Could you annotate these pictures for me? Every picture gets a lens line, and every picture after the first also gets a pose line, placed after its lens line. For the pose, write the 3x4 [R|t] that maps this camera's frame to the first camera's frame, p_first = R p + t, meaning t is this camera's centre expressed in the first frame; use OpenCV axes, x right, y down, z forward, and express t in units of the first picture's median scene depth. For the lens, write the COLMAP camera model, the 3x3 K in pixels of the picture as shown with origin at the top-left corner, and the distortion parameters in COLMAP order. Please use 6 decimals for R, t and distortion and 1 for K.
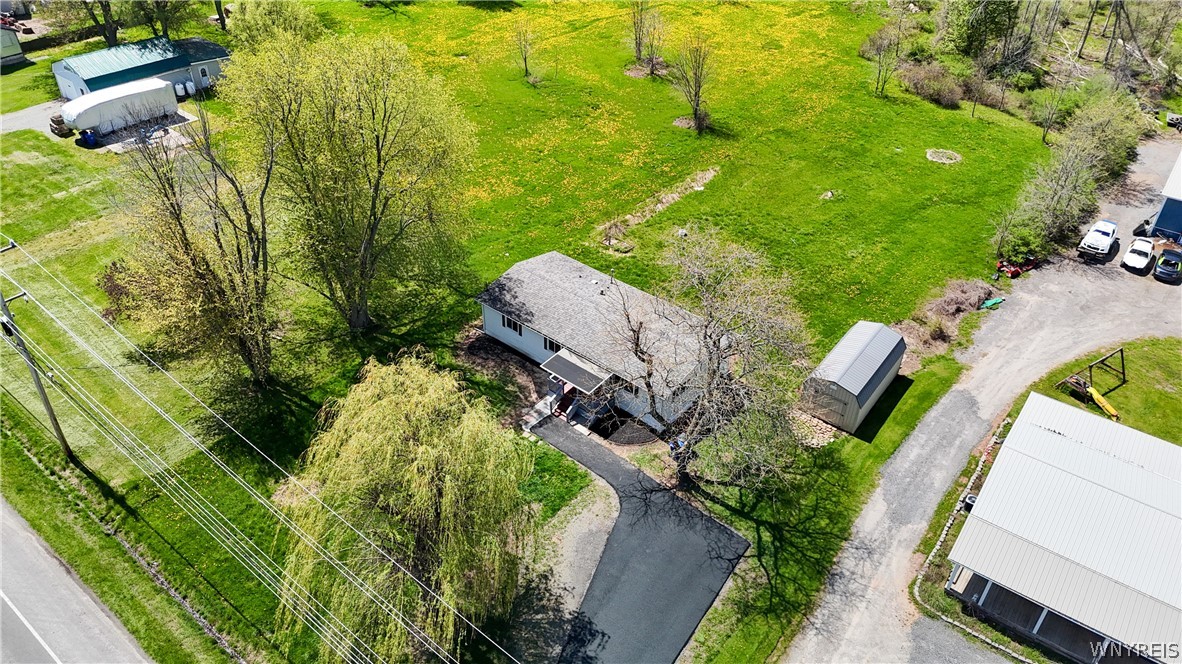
lens RADIAL K [[862.0, 0, 591.0], [0, 862.0, 332.0], [0, 0, 1]] dist [0.064063, -0.058870]
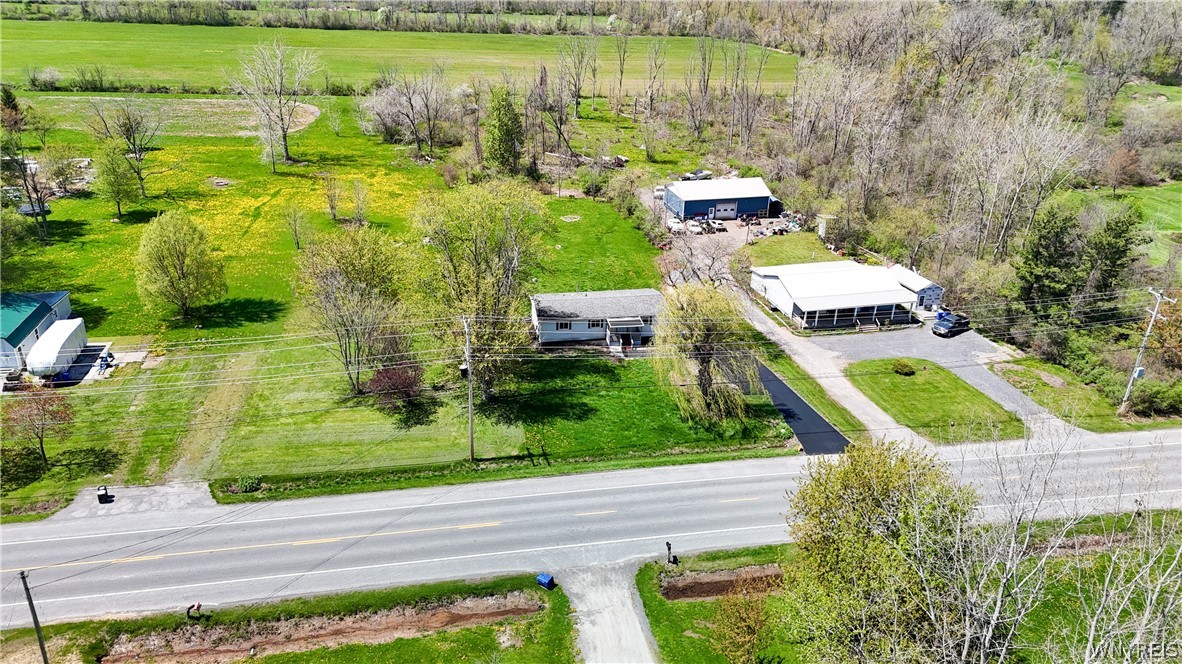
lens RADIAL K [[862.0, 0, 591.0], [0, 862.0, 332.0], [0, 0, 1]] dist [0.064063, -0.058870]
pose [[0.639127, -0.324580, 0.697255, -1.131044], [0.452444, 0.891793, 0.000414, 0.023829], [-0.621941, 0.315204, 0.716823, -0.247696]]
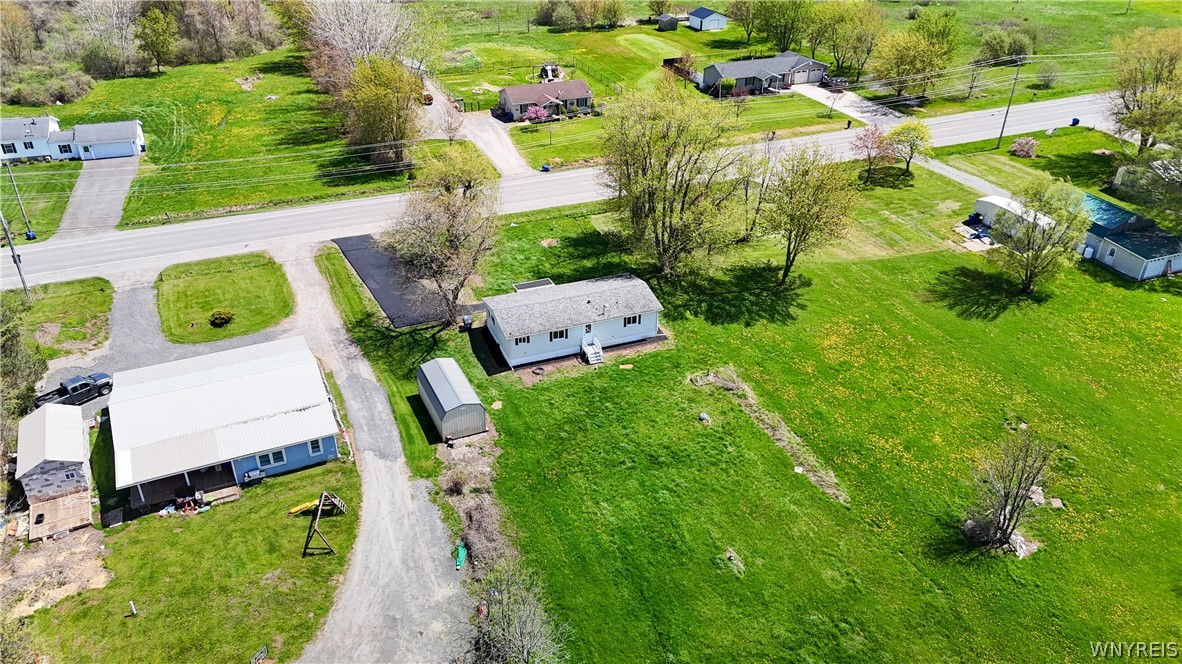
lens RADIAL K [[862.0, 0, 591.0], [0, 862.0, 332.0], [0, 0, 1]] dist [0.064063, -0.058870]
pose [[-0.478621, 0.418100, -0.772085, 1.015024], [-0.537482, 0.555818, 0.634176, -0.826492], [0.694288, 0.718511, -0.041305, 0.979589]]
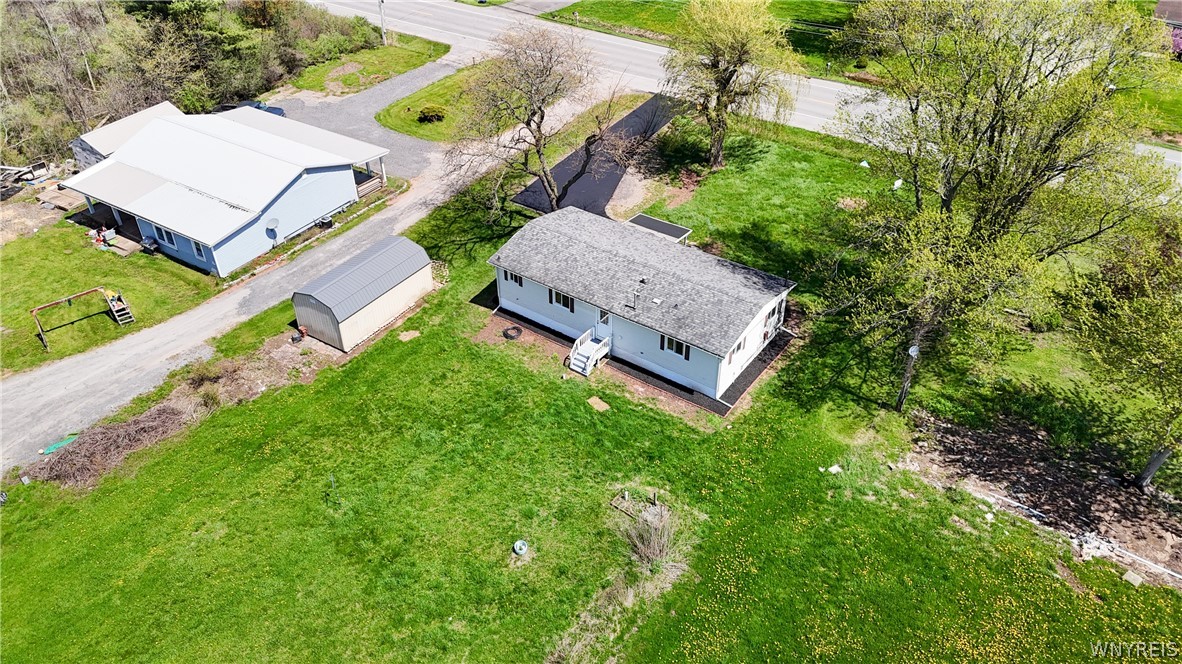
lens RADIAL K [[862.0, 0, 591.0], [0, 862.0, 332.0], [0, 0, 1]] dist [0.064063, -0.058870]
pose [[-0.997318, 0.020984, -0.070116, 0.110830], [-0.060931, 0.292689, 0.954264, -0.729870], [0.040546, 0.955977, -0.290625, 1.147099]]
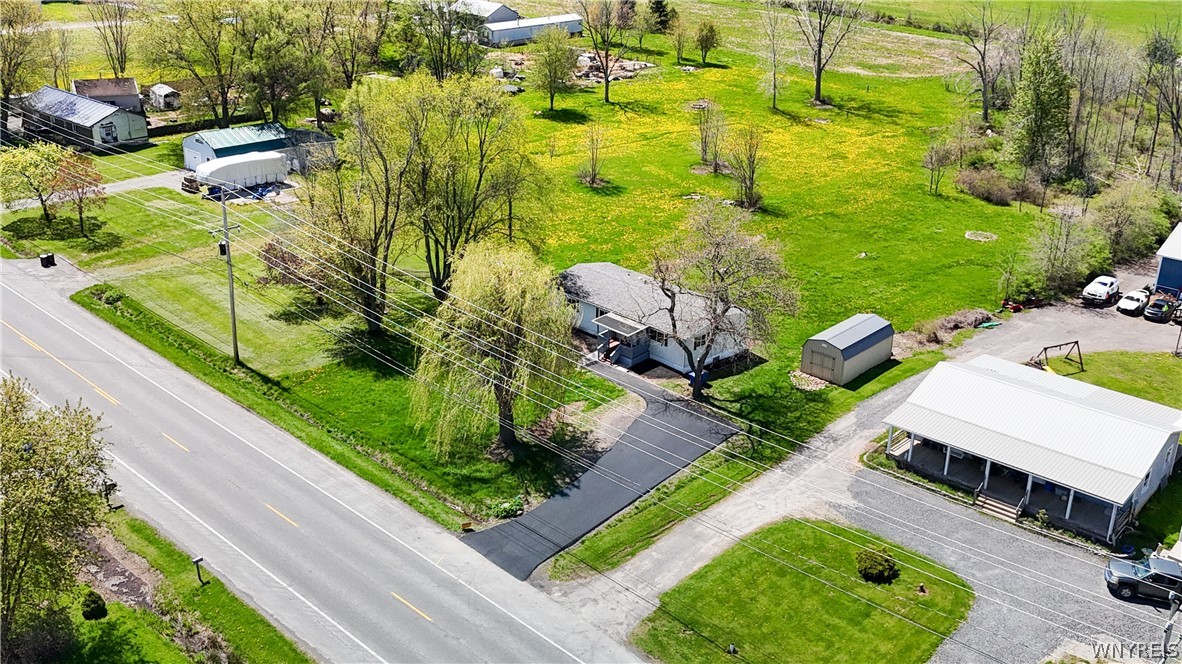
lens RADIAL K [[1184.6, 0, 591.0], [0, 1184.6, 332.0], [0, 0, 1]] dist [0.163013, -0.453797]
pose [[0.996233, 0.036360, -0.078722, 0.064393], [-0.054535, 0.968543, -0.242796, 0.393356], [0.067417, 0.246174, 0.966878, -0.567118]]
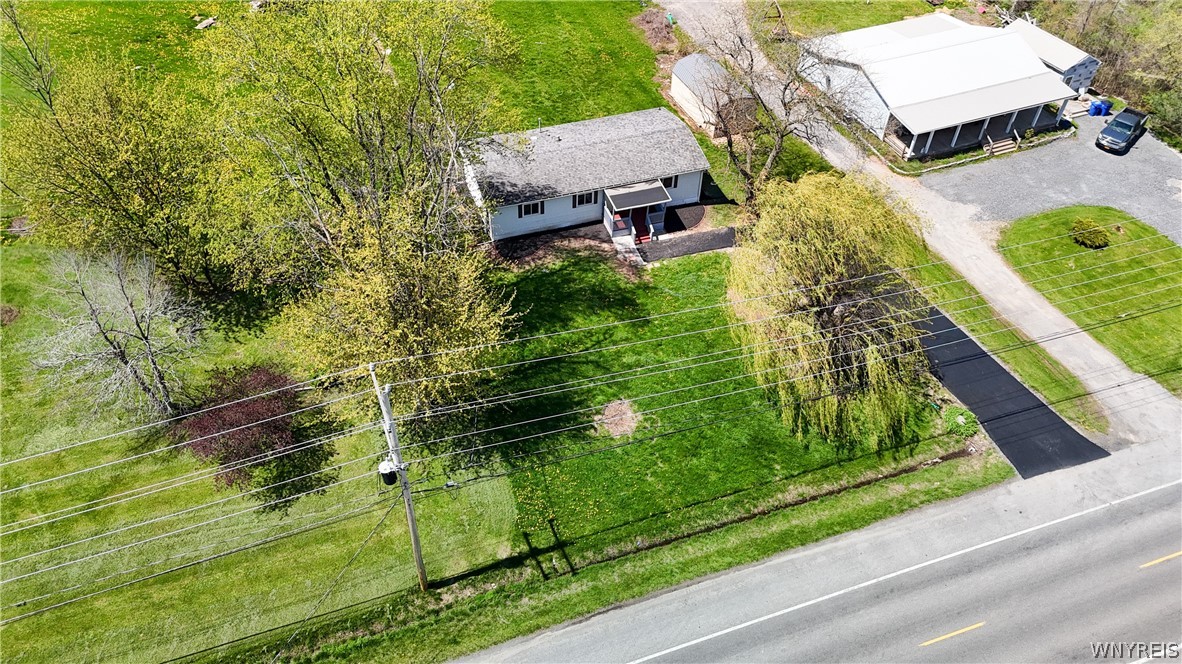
lens RADIAL K [[862.0, 0, 591.0], [0, 862.0, 332.0], [0, 0, 1]] dist [0.064063, -0.058870]
pose [[0.519218, -0.609518, 0.599083, -0.656509], [0.502036, 0.784807, 0.363369, -0.199763], [-0.691645, 0.112094, 0.713486, 0.226842]]
